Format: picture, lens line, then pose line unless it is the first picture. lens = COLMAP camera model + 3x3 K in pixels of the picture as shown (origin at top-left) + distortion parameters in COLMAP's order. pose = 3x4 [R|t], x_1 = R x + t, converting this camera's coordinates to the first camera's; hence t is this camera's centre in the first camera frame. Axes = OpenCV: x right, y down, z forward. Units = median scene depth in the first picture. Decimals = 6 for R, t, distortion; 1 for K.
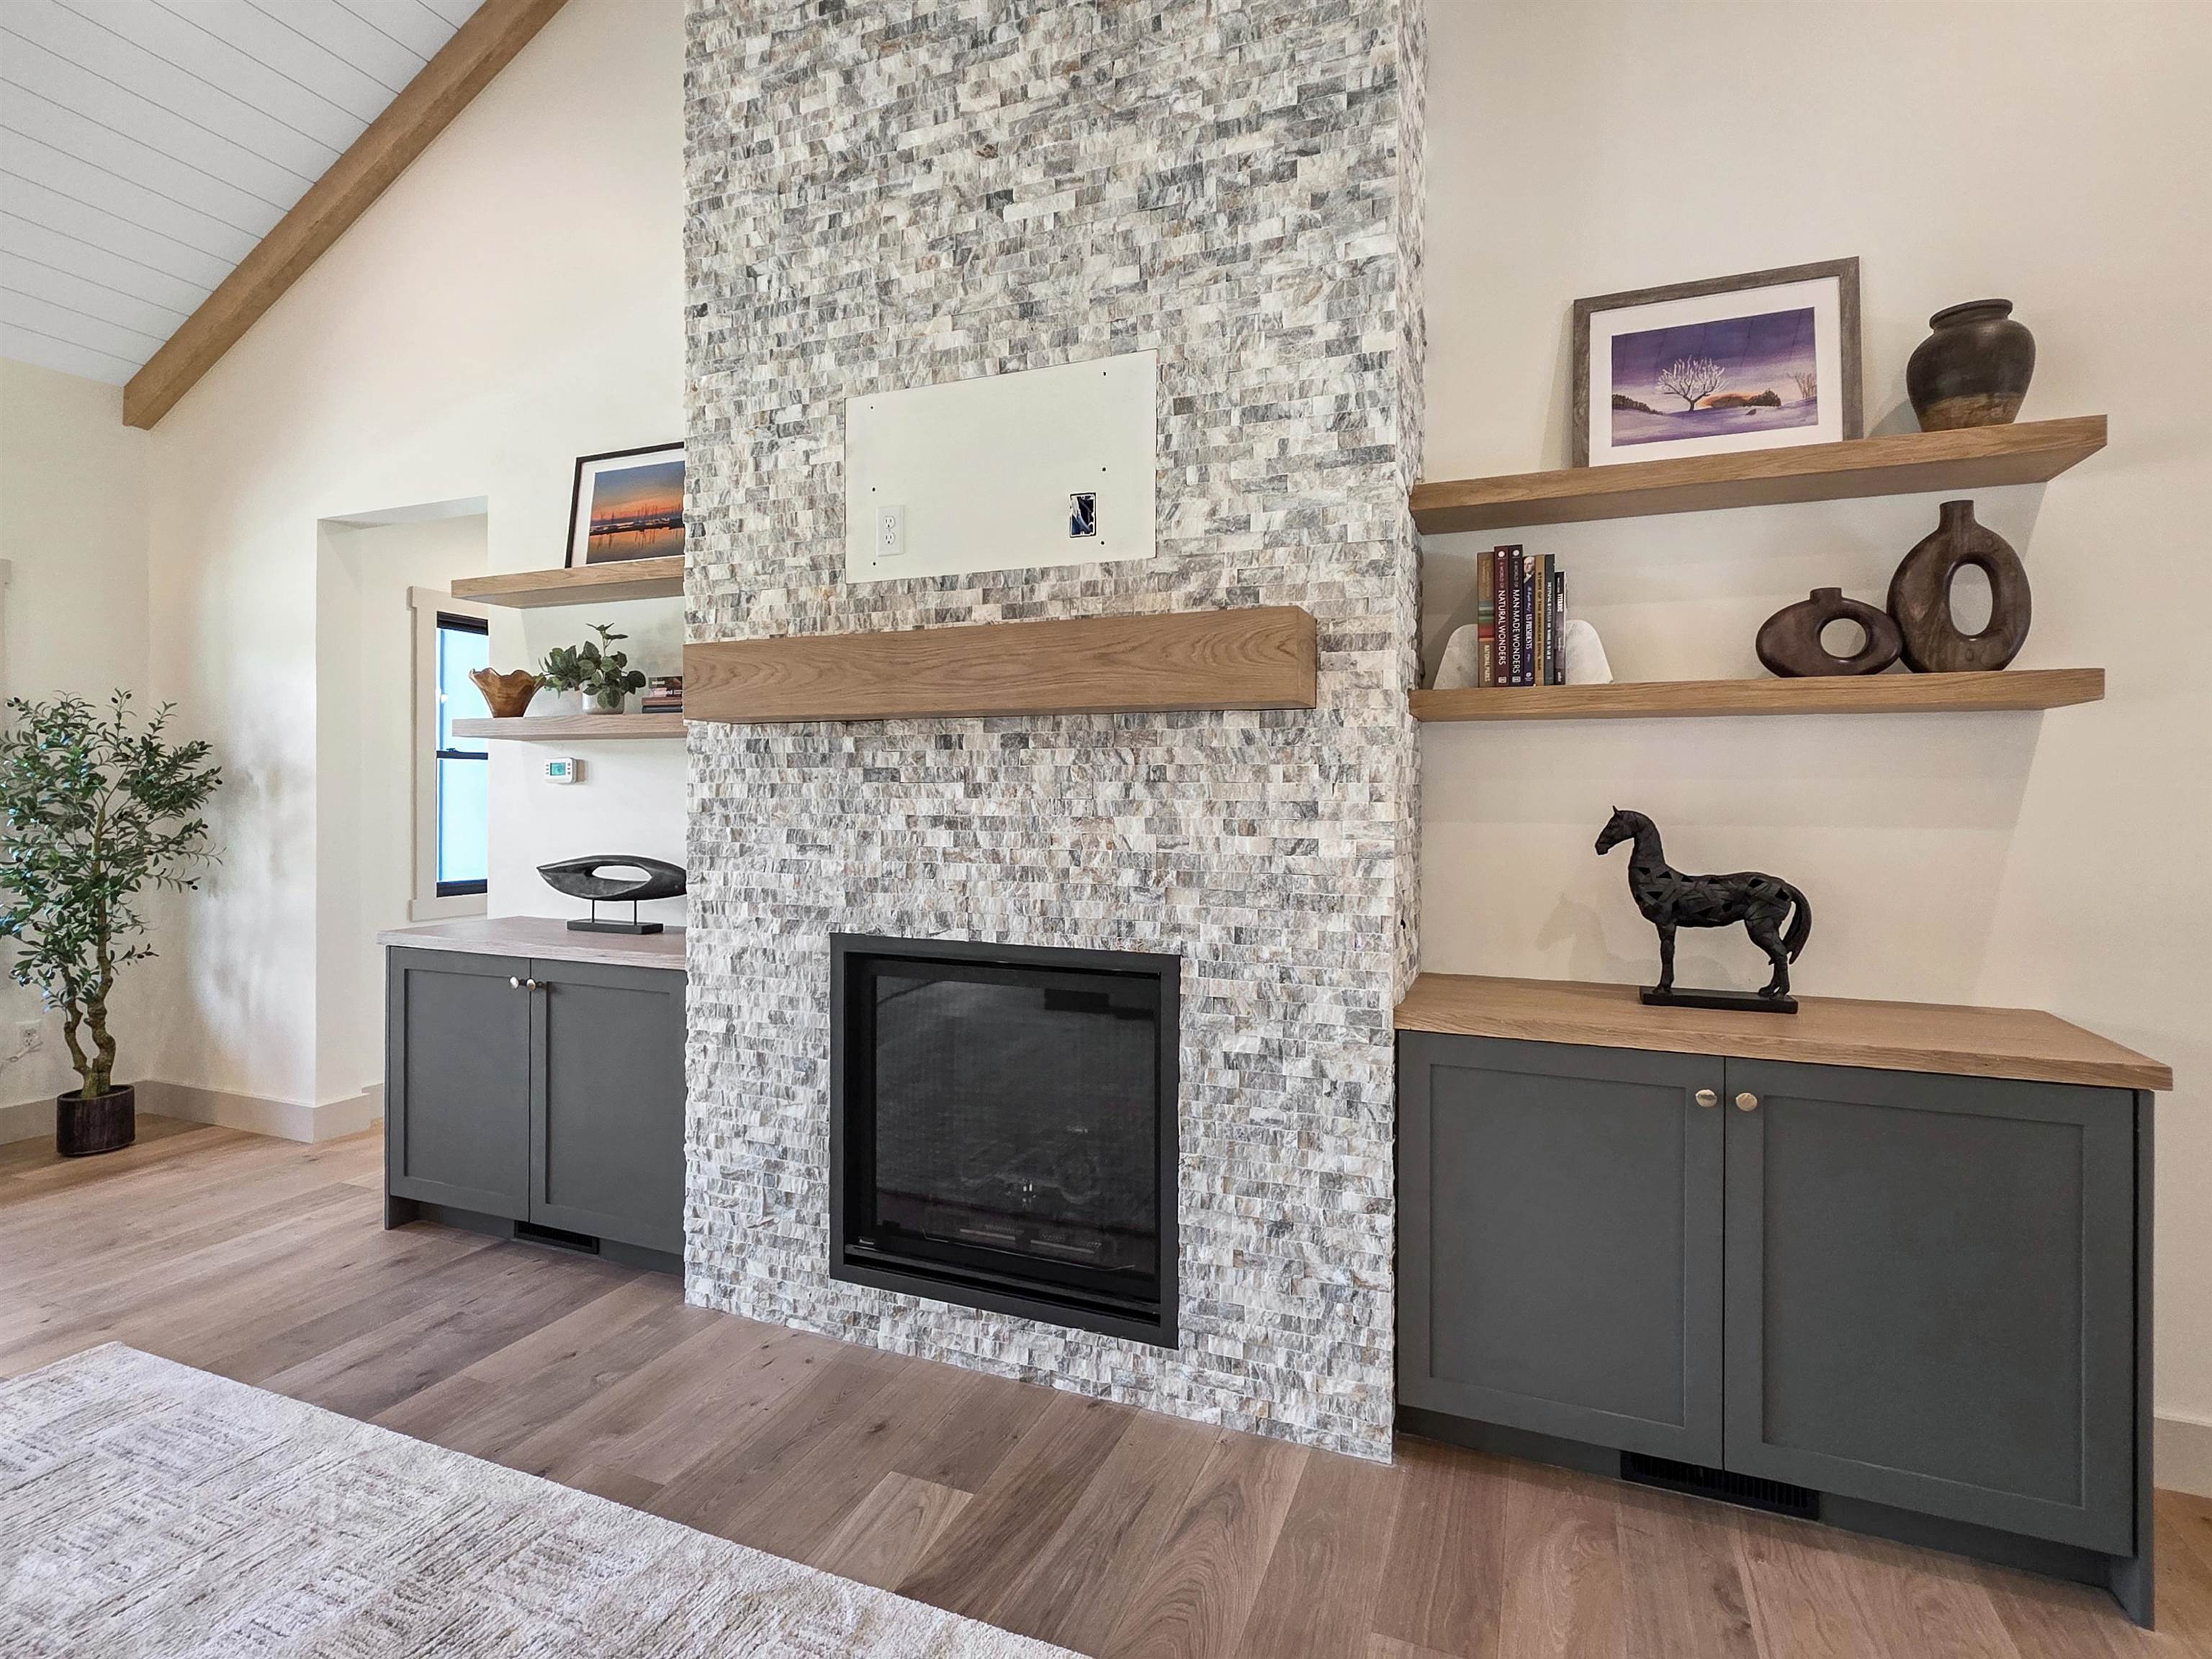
lens RADIAL K [[1098.9, 0, 1105.5], [0, 1098.9, 799.1], [0, 0, 1]] dist [0.004710, -0.000339]
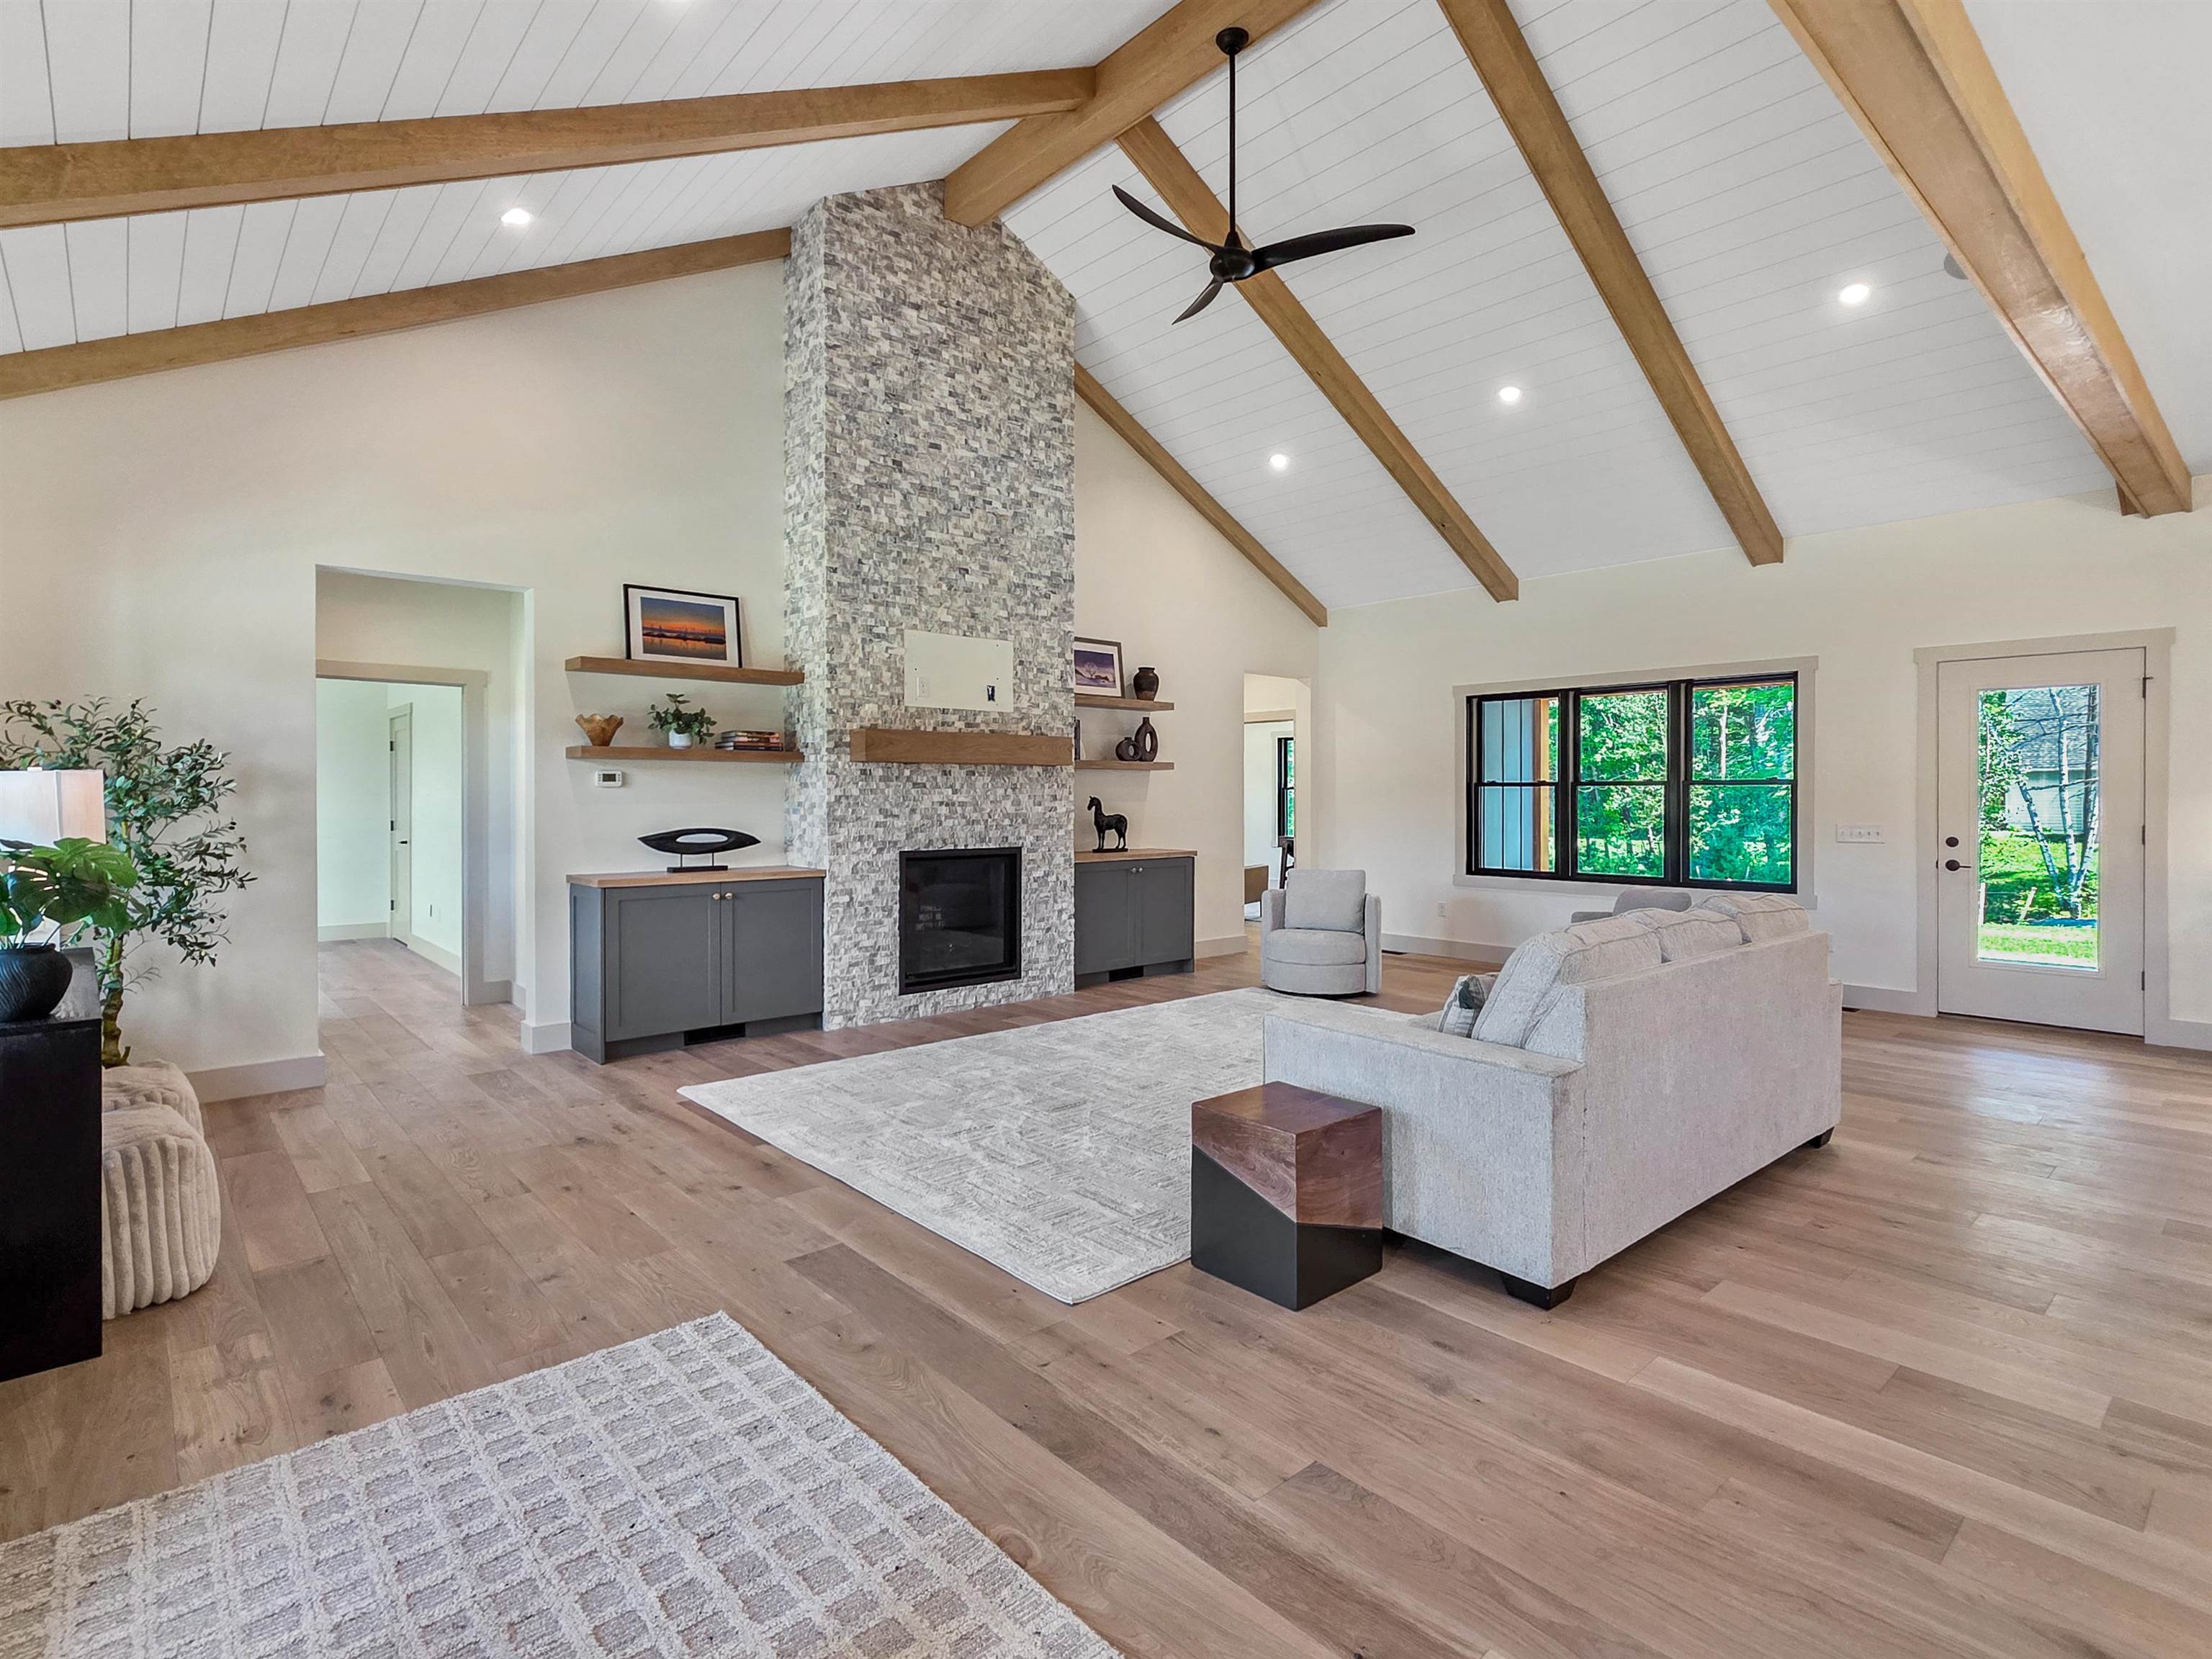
lens RADIAL K [[1098.9, 0, 1105.5], [0, 1098.9, 799.1], [0, 0, 1]] dist [0.004710, -0.000339]
pose [[0.438770, -0.008641, 0.898558, -2.307542], [0.004417, 0.999962, 0.007459, -0.007962], [-0.898588, 0.000696, 0.438792, -0.474059]]
